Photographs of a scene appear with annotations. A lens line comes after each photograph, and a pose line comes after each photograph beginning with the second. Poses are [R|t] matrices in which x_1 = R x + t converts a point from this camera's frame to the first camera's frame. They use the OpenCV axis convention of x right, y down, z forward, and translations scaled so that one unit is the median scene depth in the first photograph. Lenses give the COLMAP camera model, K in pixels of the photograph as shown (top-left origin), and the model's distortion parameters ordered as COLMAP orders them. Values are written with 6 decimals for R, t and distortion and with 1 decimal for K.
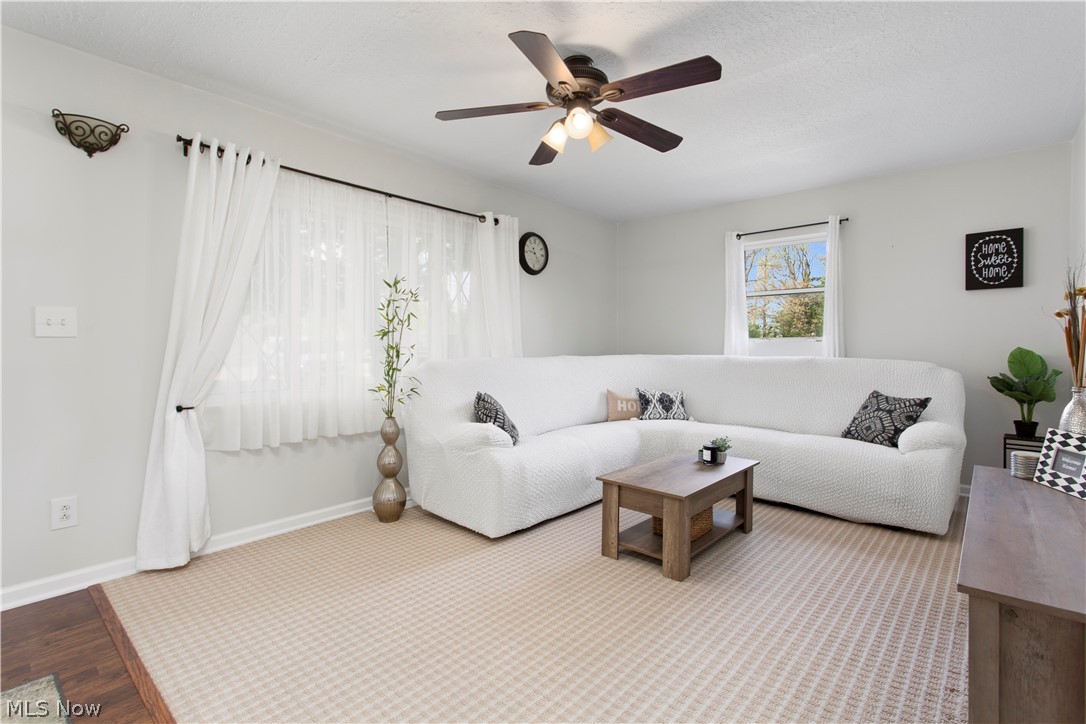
lens RADIAL K [[523.3, 0, 546.0], [0, 523.3, 357.6], [0, 0, 1]] dist [0.011705, -0.000192]
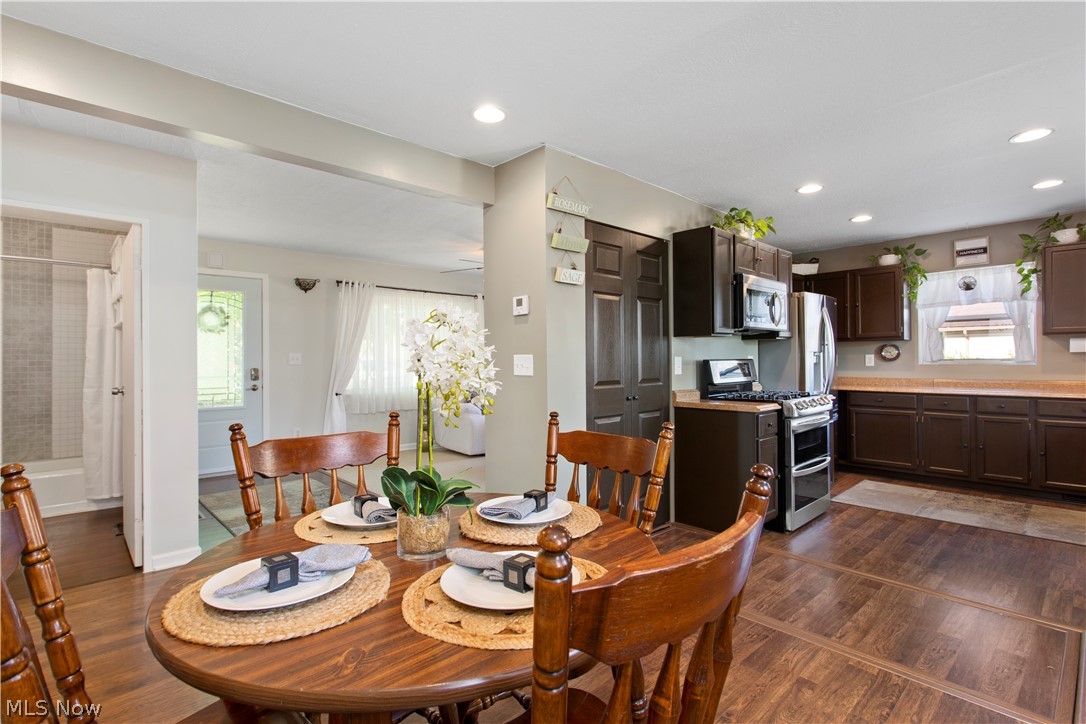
lens RADIAL K [[523.3, 0, 549.3], [0, 523.3, 361.5], [0, 0, 1]] dist [0.011705, -0.000192]
pose [[0.994802, -0.007142, -0.101579, 0.490958], [0.006007, 0.999916, -0.011481, -0.017585], [0.101653, 0.010811, 0.994761, -1.241567]]
